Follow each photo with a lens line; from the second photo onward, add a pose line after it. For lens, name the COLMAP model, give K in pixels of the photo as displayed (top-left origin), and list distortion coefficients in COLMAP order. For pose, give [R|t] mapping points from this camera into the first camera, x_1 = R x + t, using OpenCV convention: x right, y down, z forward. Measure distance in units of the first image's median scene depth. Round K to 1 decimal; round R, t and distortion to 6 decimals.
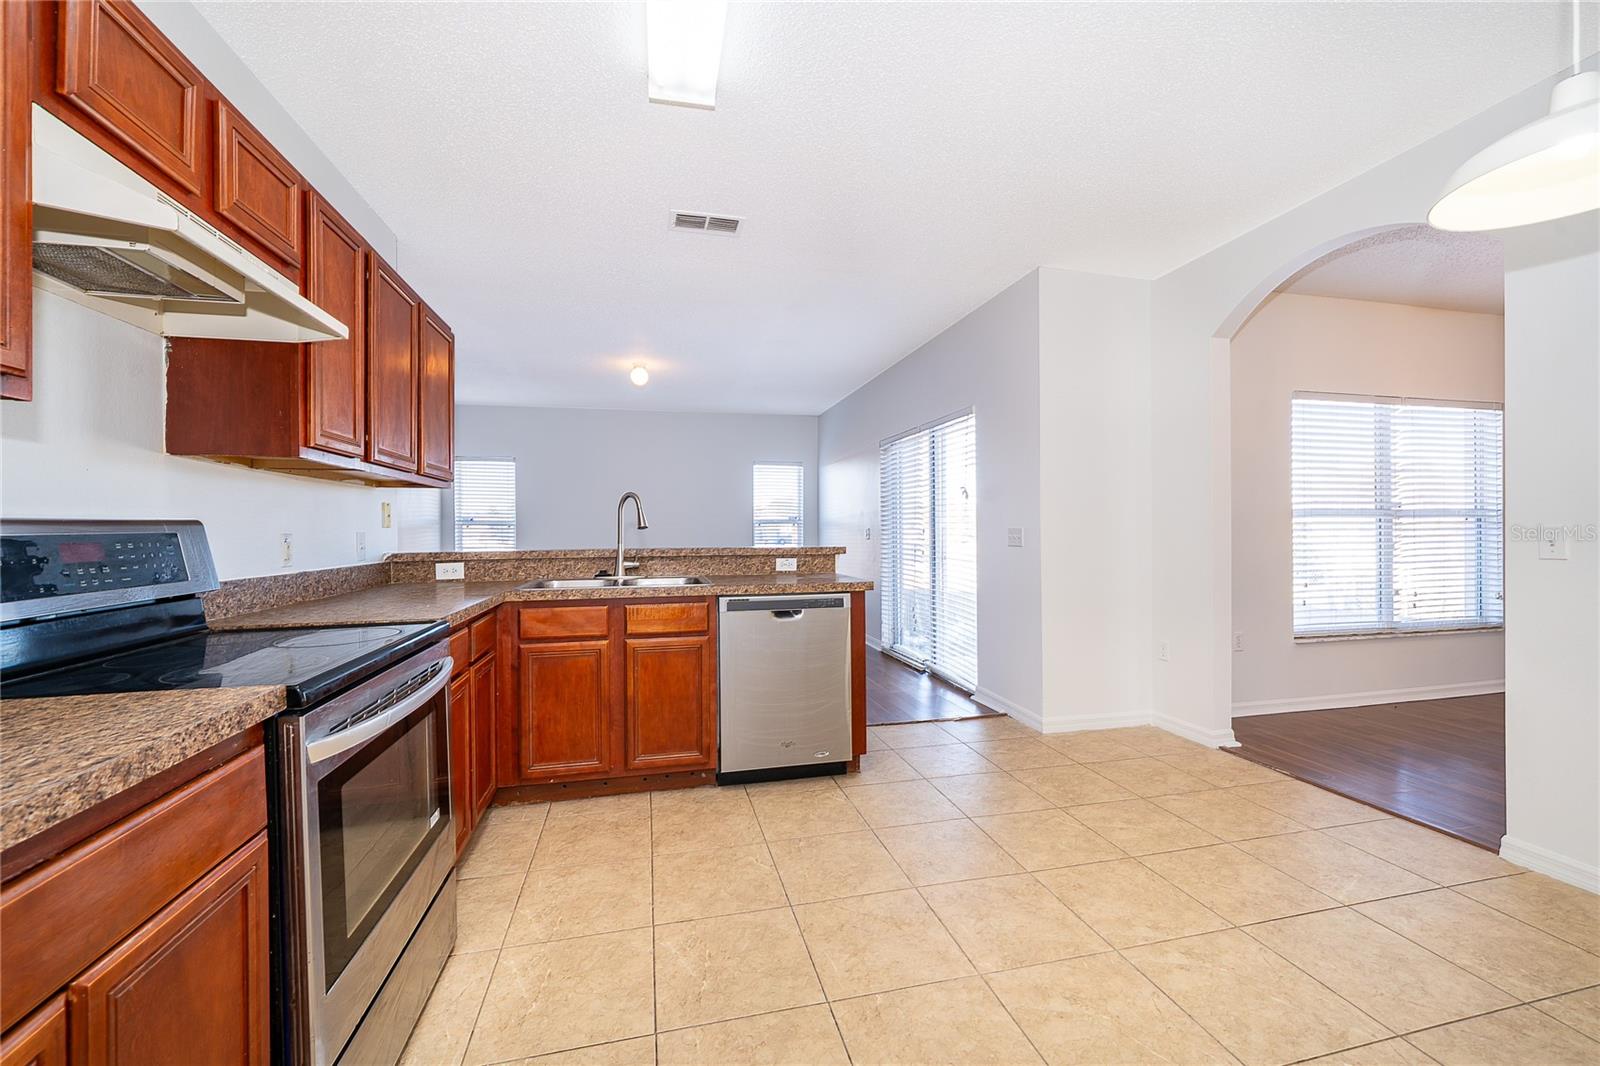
lens RADIAL K [[642.9, 0, 802.4], [0, 642.9, 515.7], [0, 0, 1]] dist [-0.001558, -0.000163]
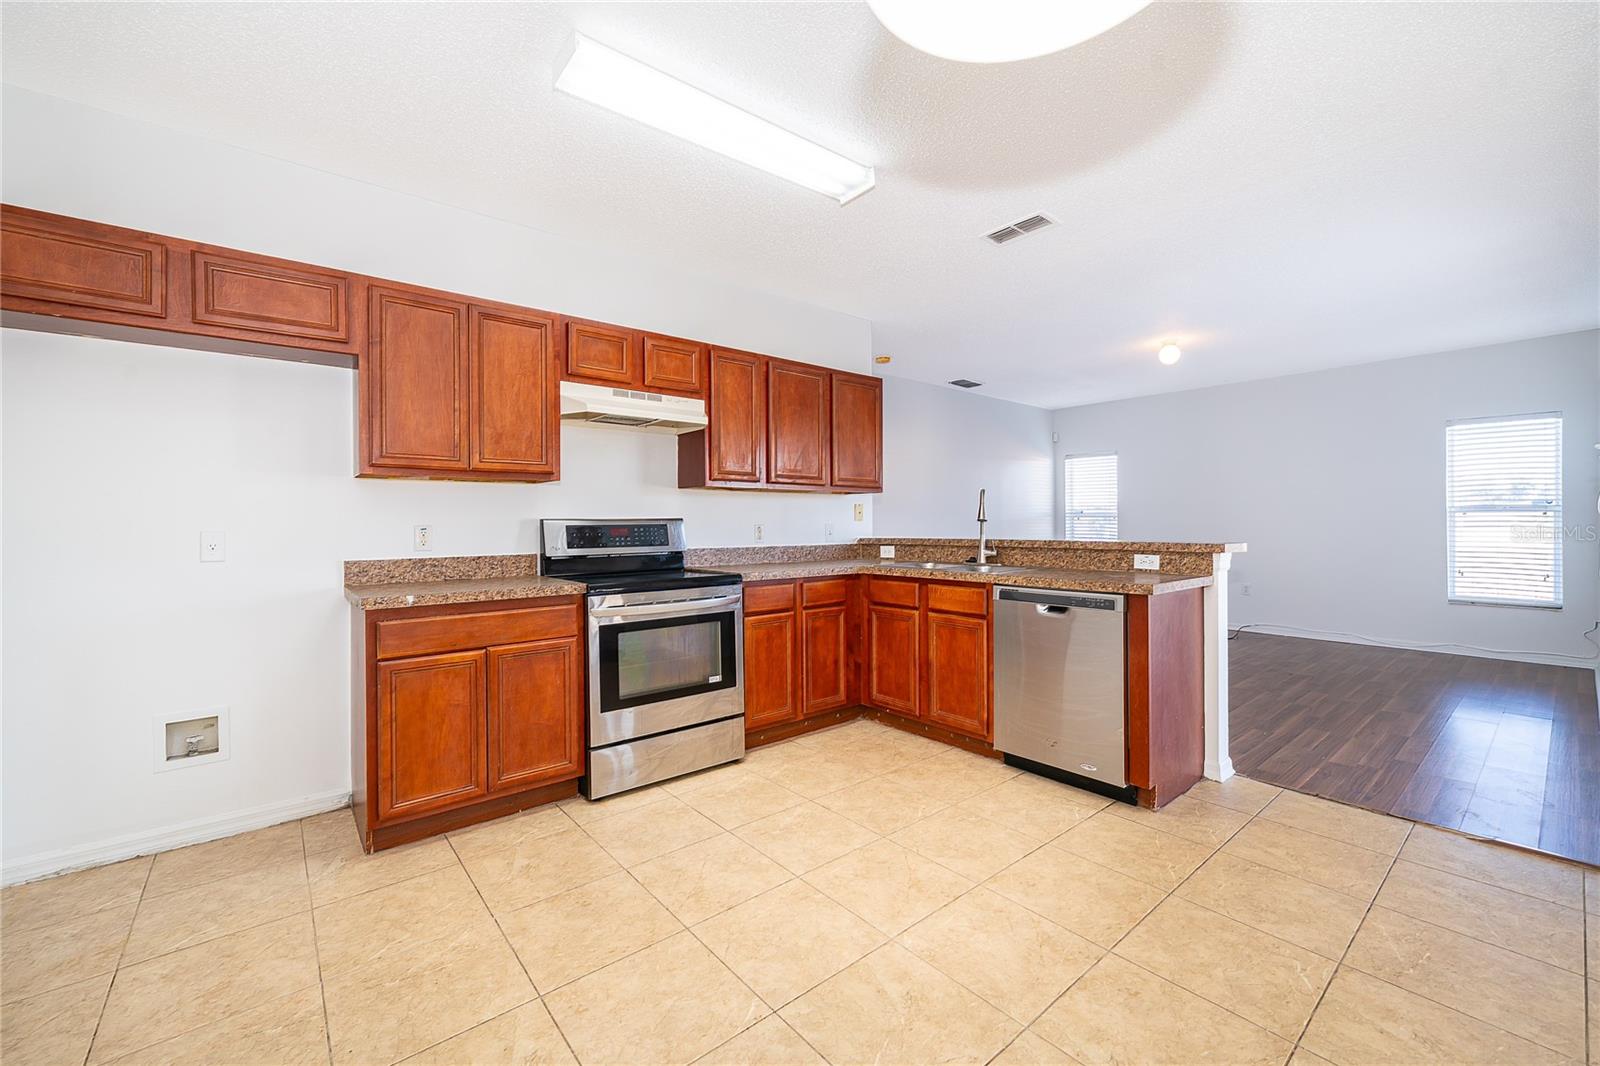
lens RADIAL K [[650.6, 0, 801.8], [0, 650.6, 506.8], [0, 0, 1]] dist [0.000294, -0.000244]
pose [[0.440832, -0.020884, -0.897347, 0.728326], [0.020874, 0.999697, -0.013012, 0.003285], [0.897347, -0.012995, 0.441134, 0.240162]]
